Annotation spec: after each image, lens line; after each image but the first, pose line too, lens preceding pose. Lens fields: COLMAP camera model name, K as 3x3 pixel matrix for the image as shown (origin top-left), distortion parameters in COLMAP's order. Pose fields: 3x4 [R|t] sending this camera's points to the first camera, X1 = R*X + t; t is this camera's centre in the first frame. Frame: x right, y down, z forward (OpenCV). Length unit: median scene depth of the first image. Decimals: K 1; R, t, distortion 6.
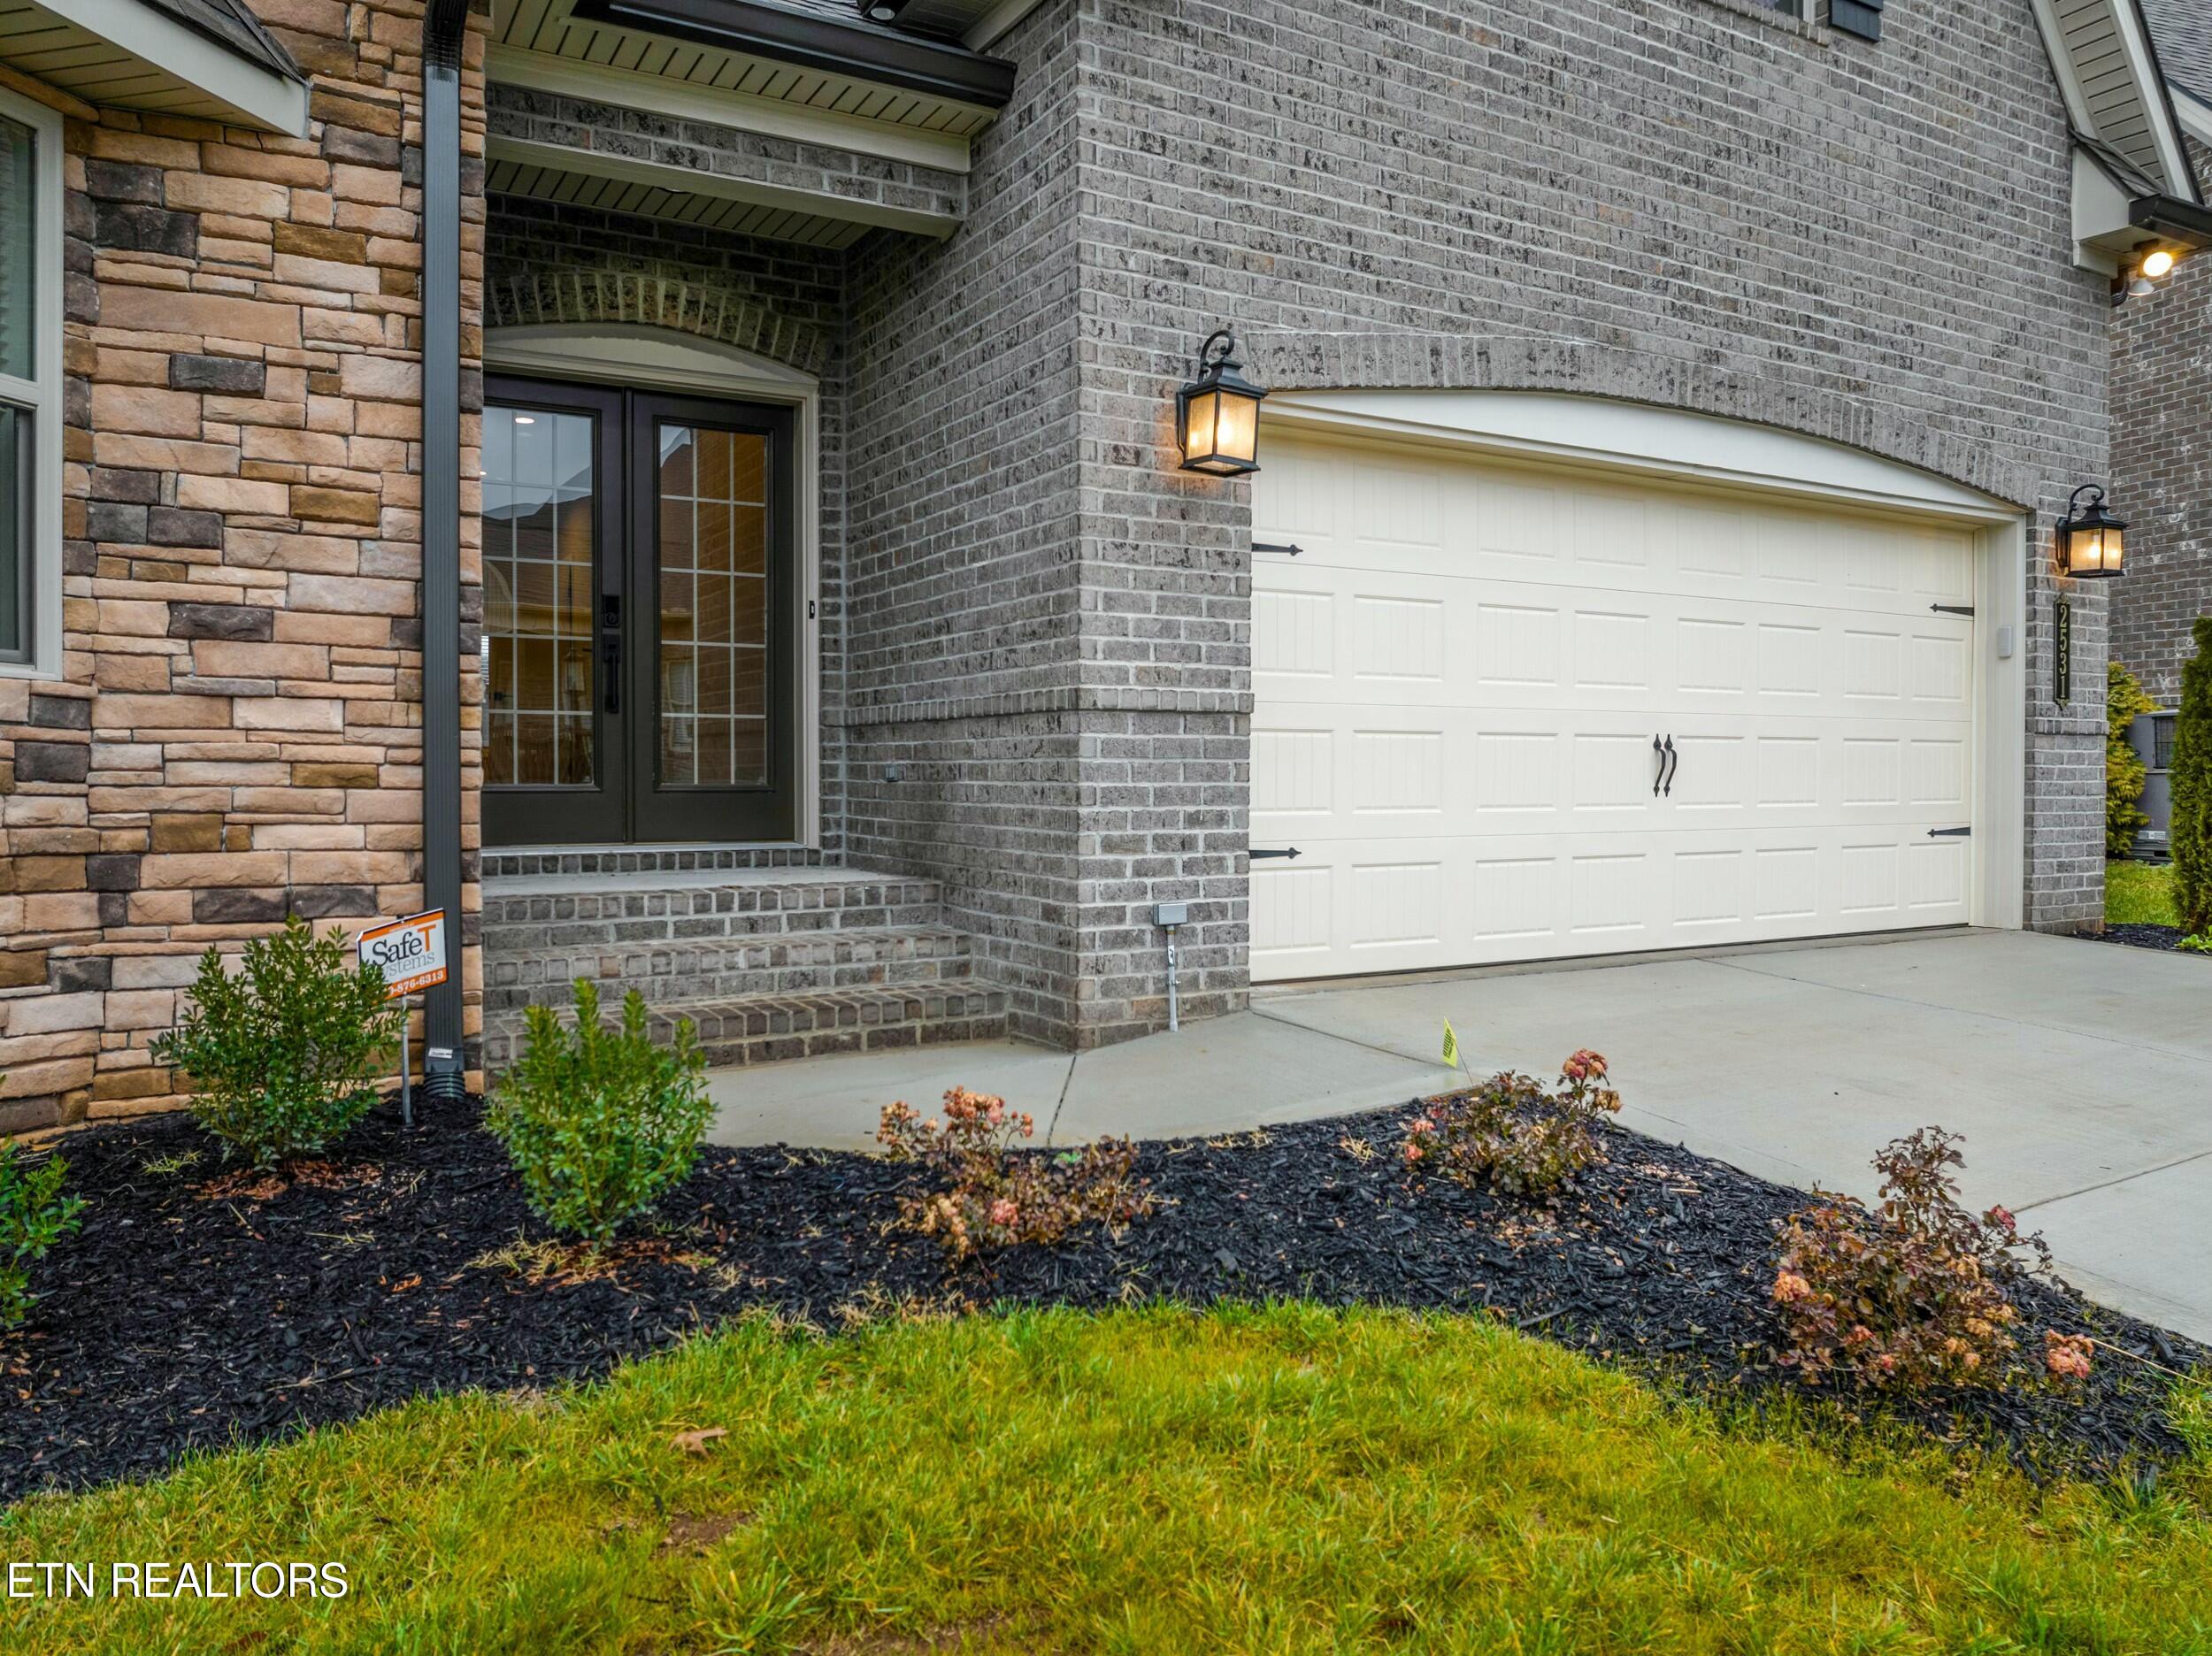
lens RADIAL K [[1581.0, 0, 1106.3], [0, 1581.0, 797.1], [0, 0, 1]] dist [-0.039671, 0.002090]
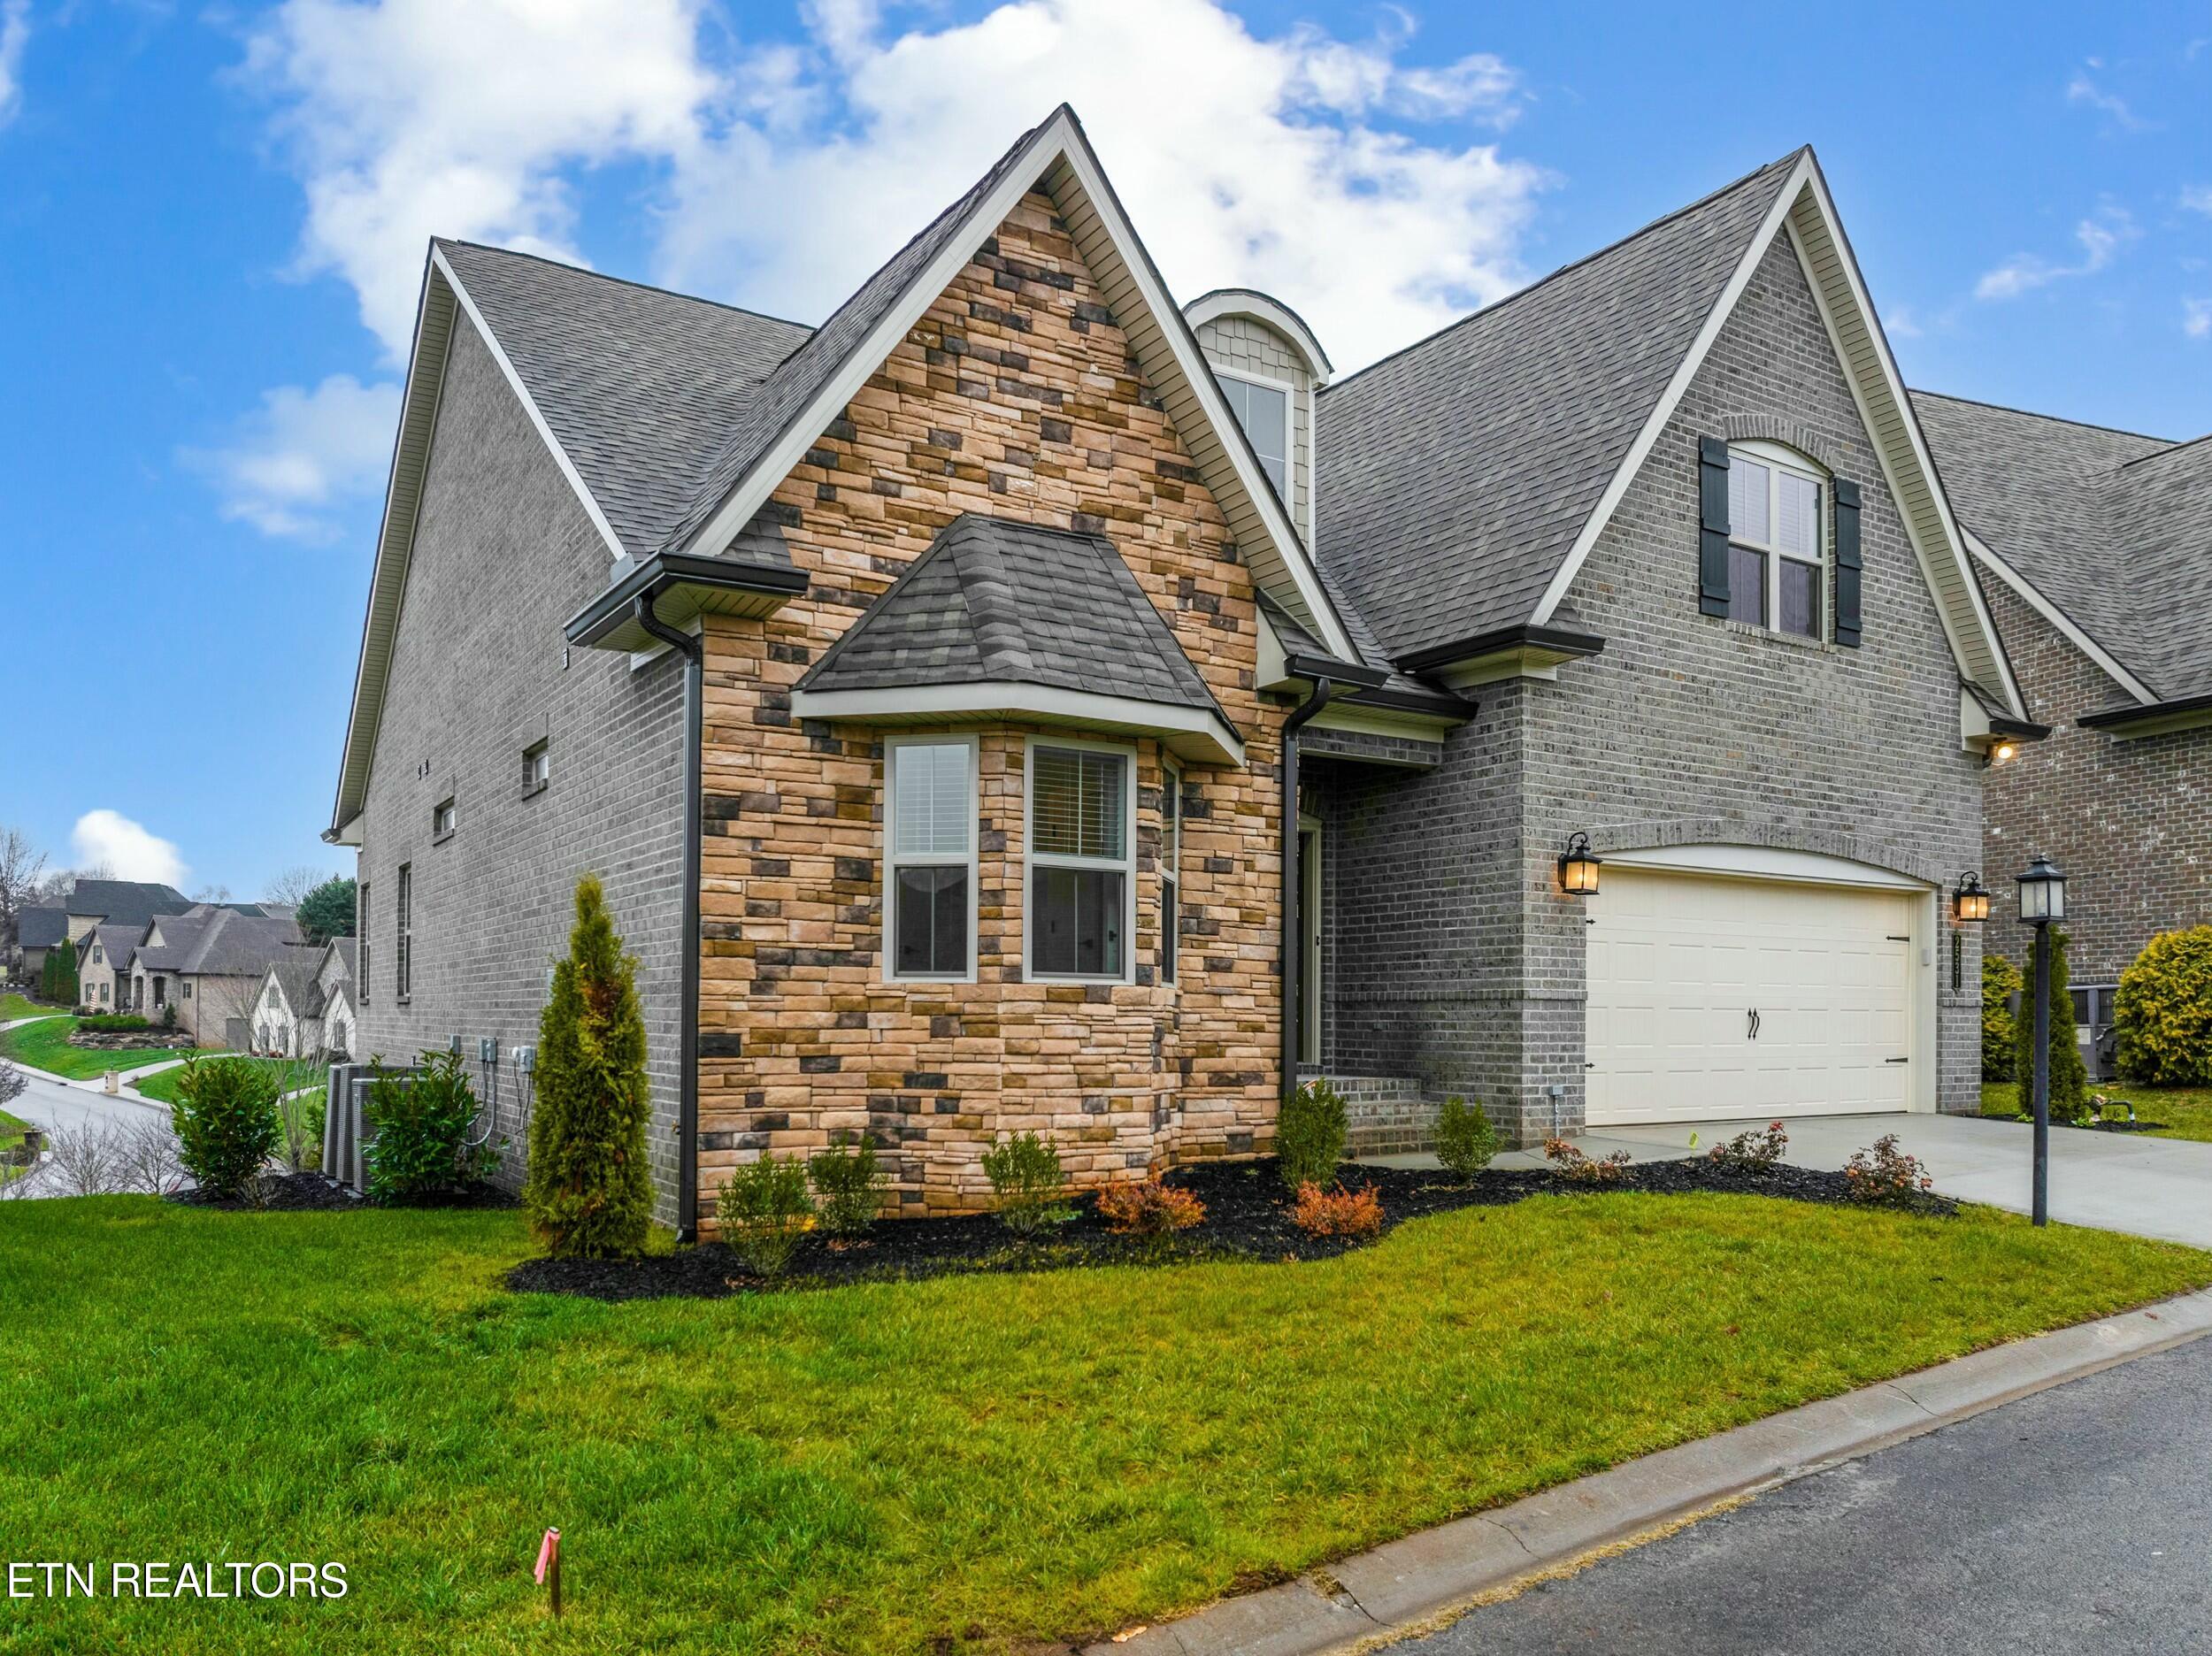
lens RADIAL K [[1631.0, 0, 1101.8], [0, 1631.0, 996.6], [0, 0, 1]] dist [0.000241, -0.098888]
pose [[0.999213, 0.006856, 0.039073, -0.656975], [-0.005735, 0.999571, -0.028723, 0.010538], [-0.039253, 0.028476, 0.998823, -1.216457]]
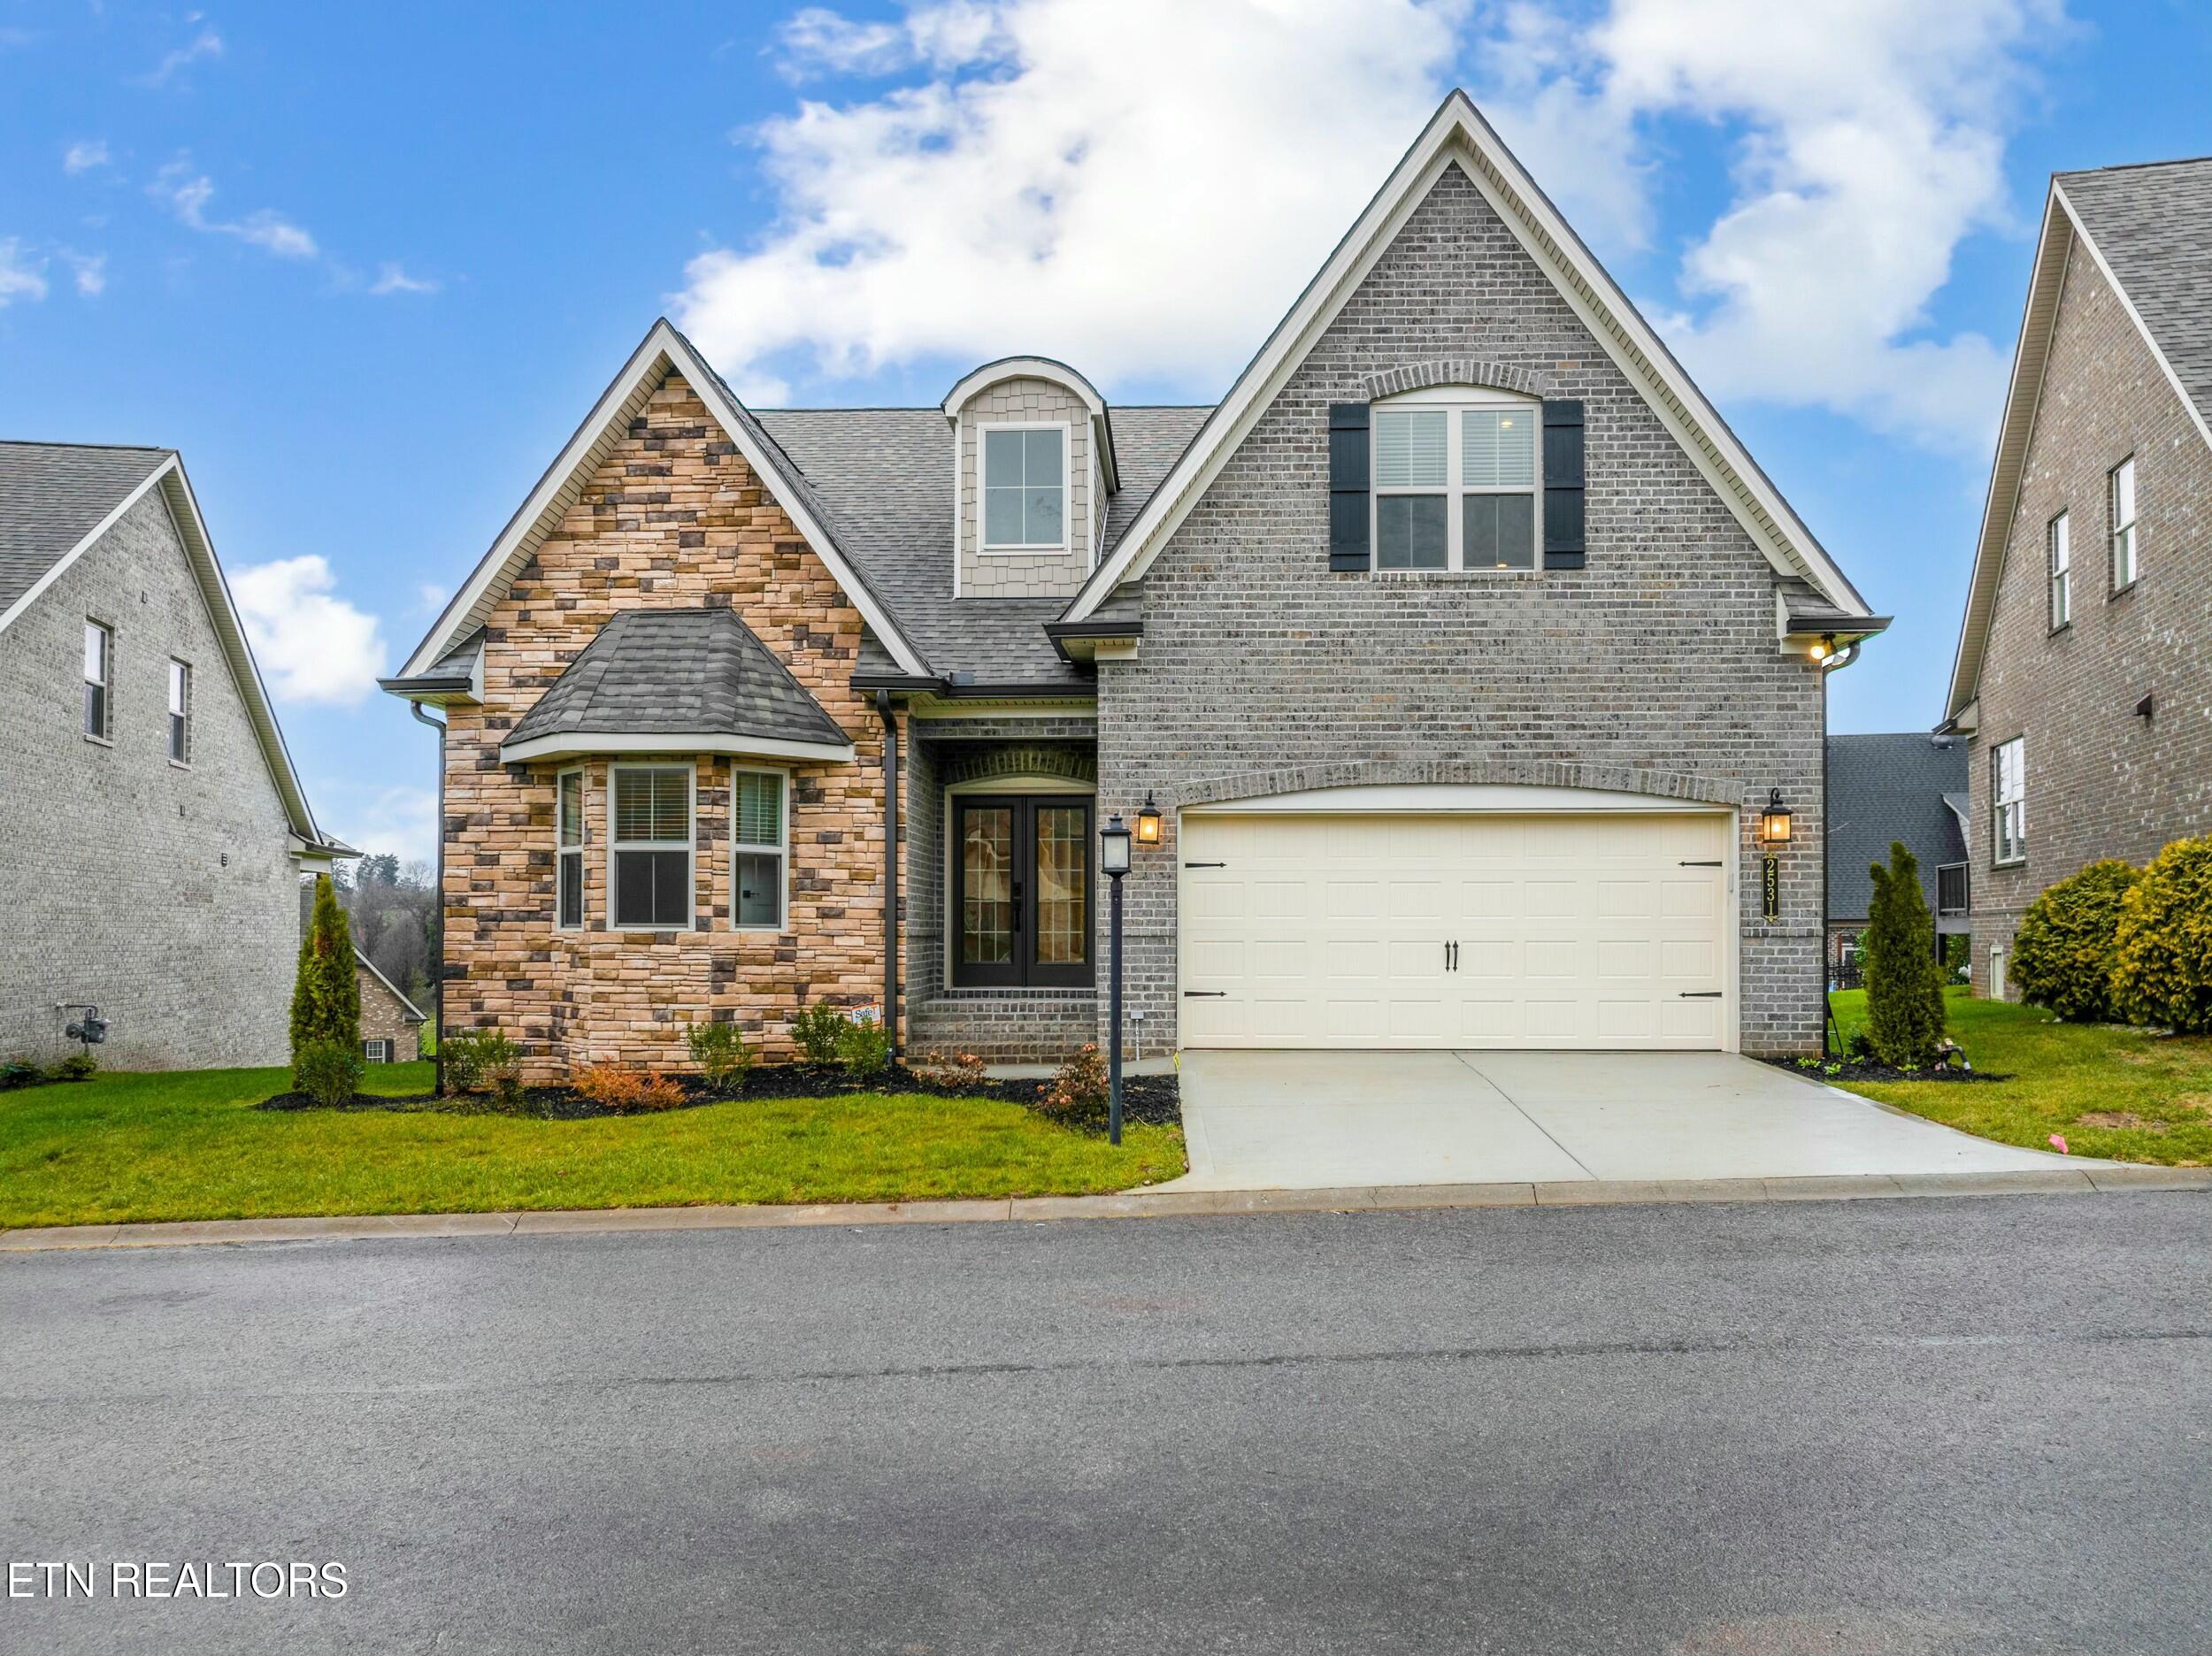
lens RADIAL K [[1620.6, 0, 1111.2], [0, 1620.6, 899.7], [0, 0, 1]] dist [-0.030773, -0.004503]
pose [[0.838434, -0.012067, -0.544870, 1.369004], [-0.007857, 0.999383, -0.034224, -0.022053], [0.544947, 0.032976, 0.837822, -1.175353]]
